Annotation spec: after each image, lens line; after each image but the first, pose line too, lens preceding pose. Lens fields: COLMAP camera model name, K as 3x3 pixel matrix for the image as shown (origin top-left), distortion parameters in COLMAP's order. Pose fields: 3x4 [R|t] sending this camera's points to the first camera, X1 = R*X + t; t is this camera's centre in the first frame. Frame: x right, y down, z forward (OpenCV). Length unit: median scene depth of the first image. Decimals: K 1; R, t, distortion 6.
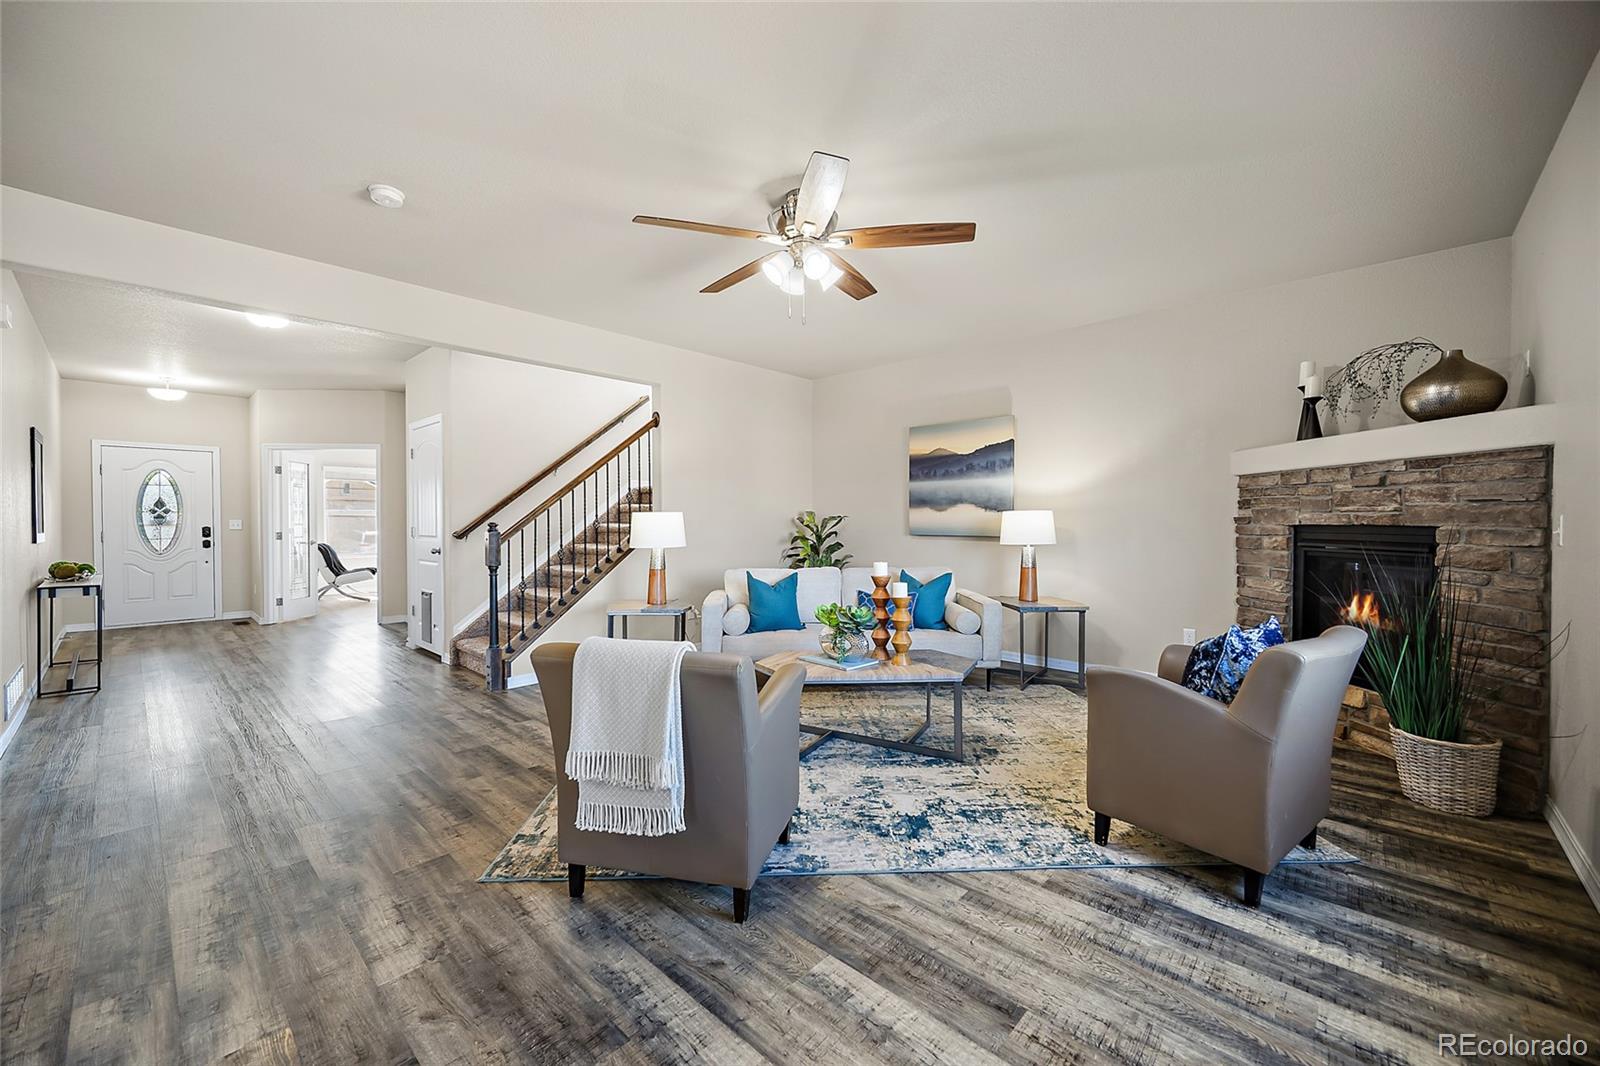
lens RADIAL K [[631.4, 0, 796.7], [0, 631.4, 525.7], [0, 0, 1]] dist [-0.002463, 0.000072]
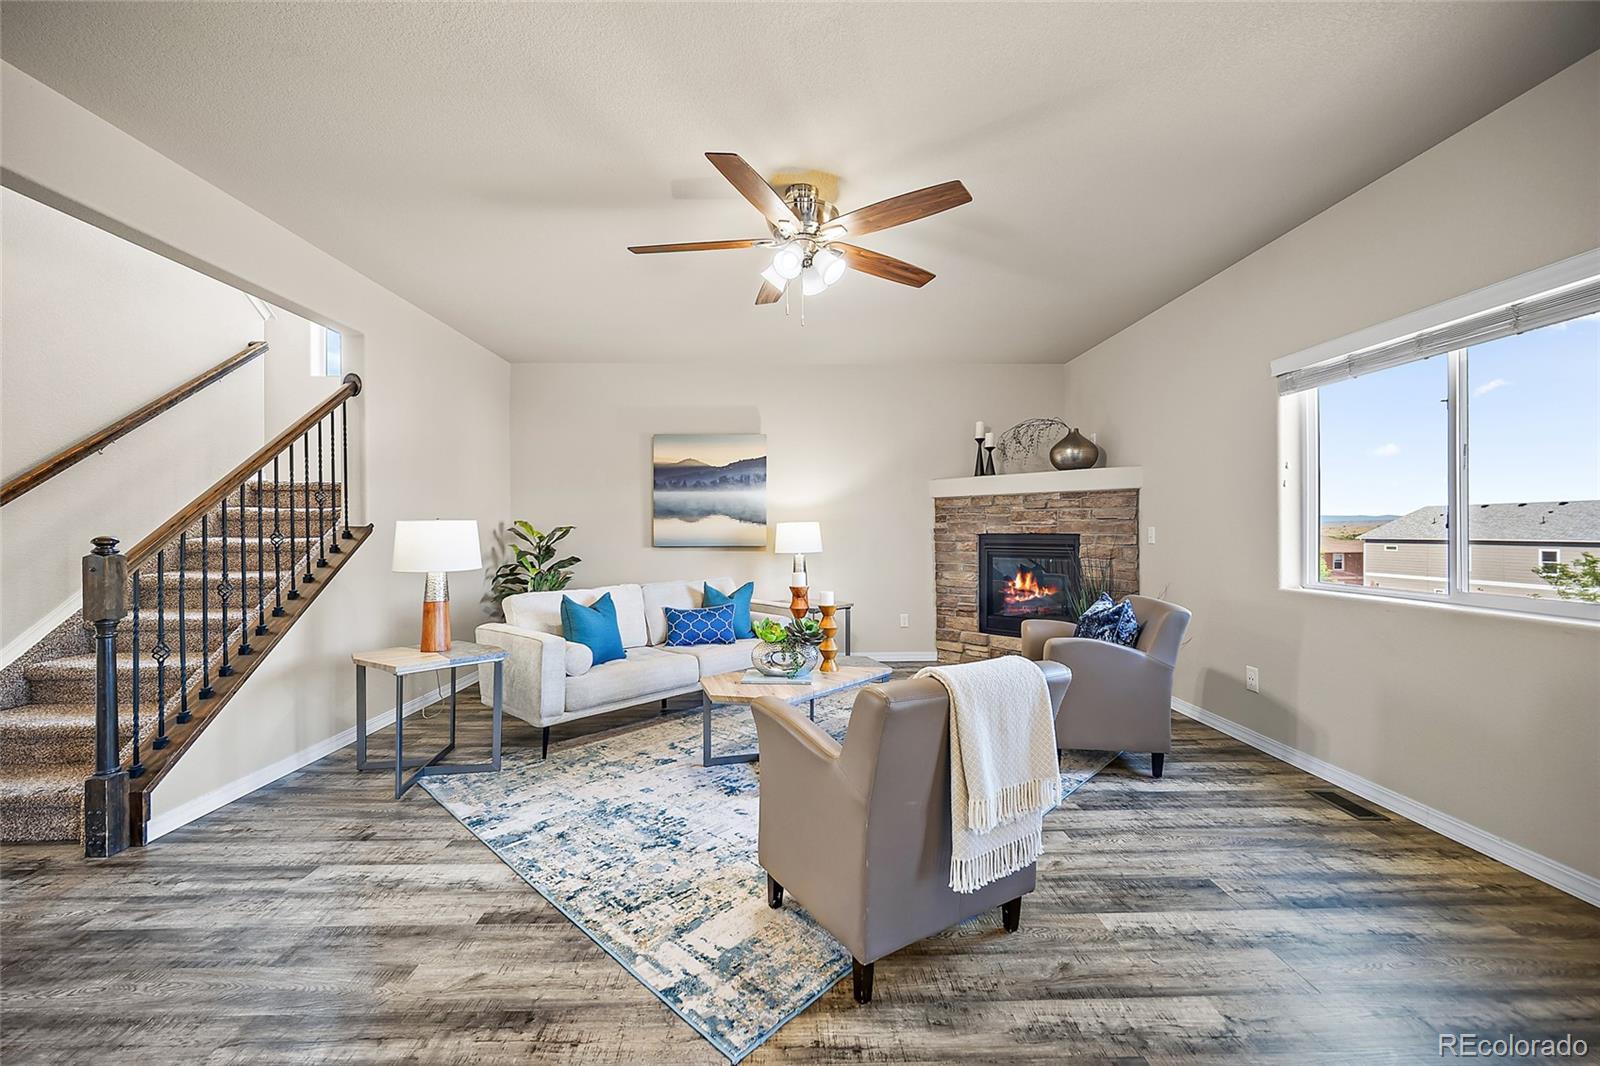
lens RADIAL K [[631.0, 0, 800.0], [0, 631.0, 533.0], [0, 0, 1]] dist [-0.003752, -0.000196]
pose [[0.714722, -0.004632, 0.699393, -0.595822], [0.009001, 0.999956, -0.002576, -0.003346], [-0.699350, 0.008136, 0.714733, 0.296922]]
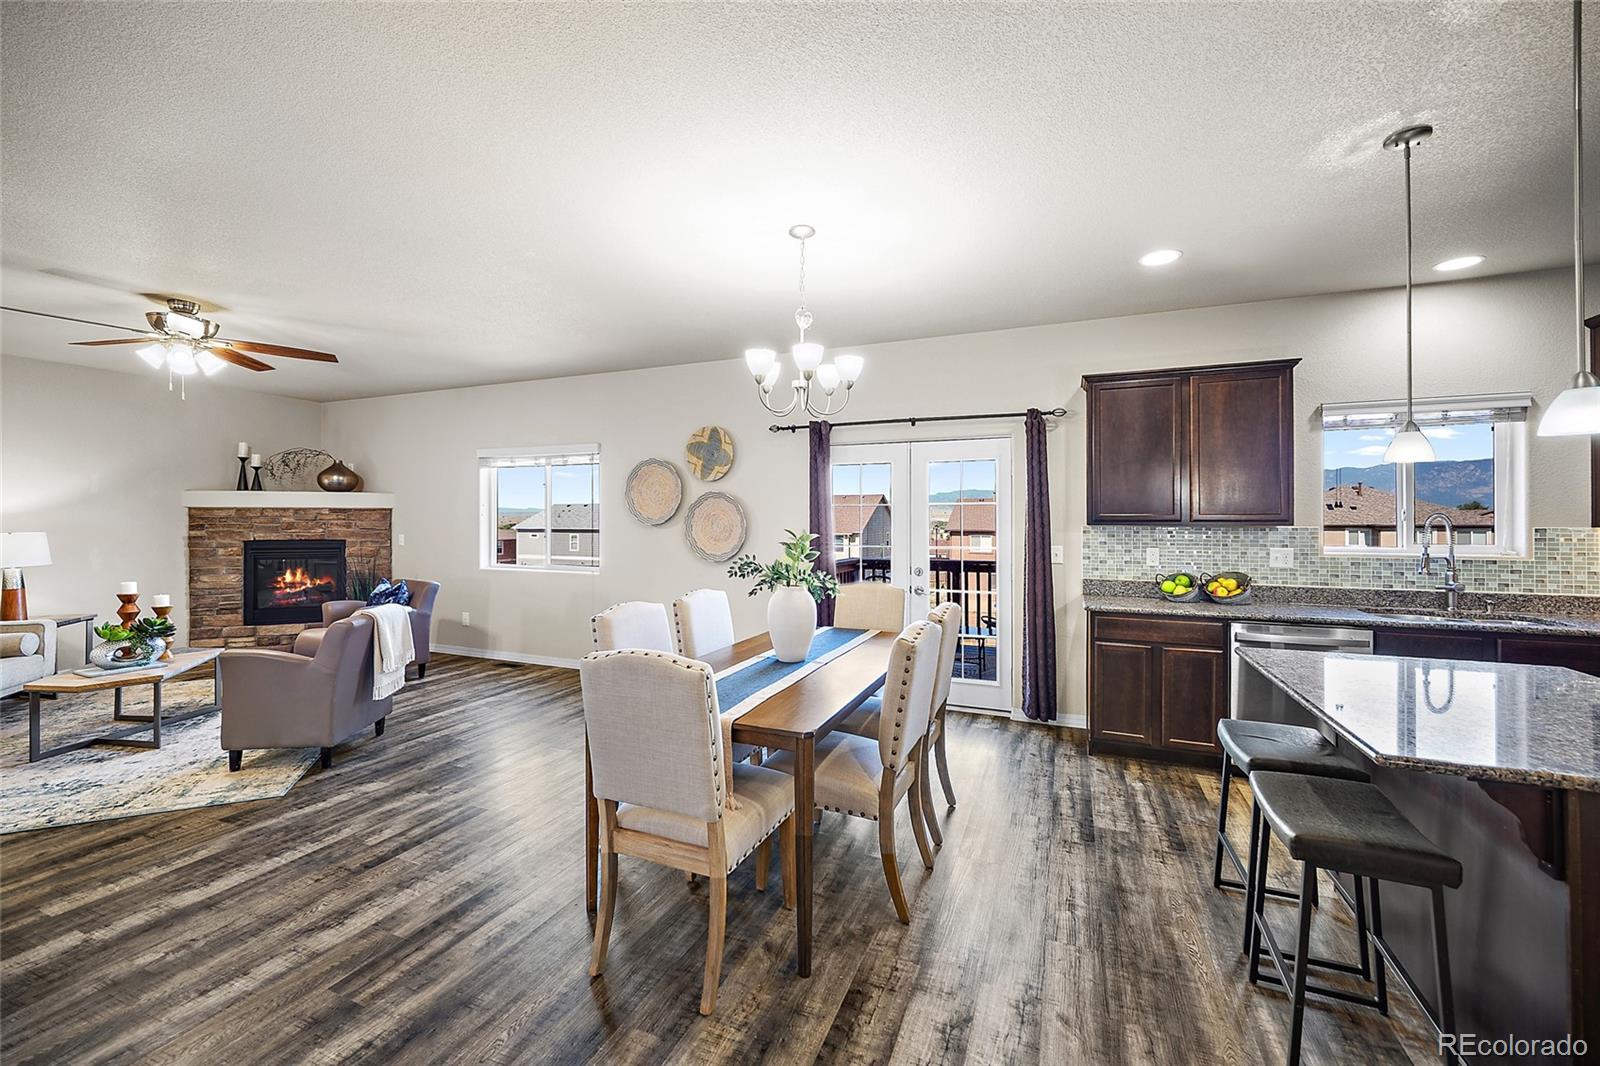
lens RADIAL K [[637.9, 0, 799.7], [0, 637.9, 518.5], [0, 0, 1]] dist [-0.001761, 0.000242]
pose [[-0.345227, 0.001373, 0.938518, -1.517288], [0.007256, 0.999973, 0.001207, -0.058603], [-0.938491, 0.007227, -0.345227, 0.233231]]
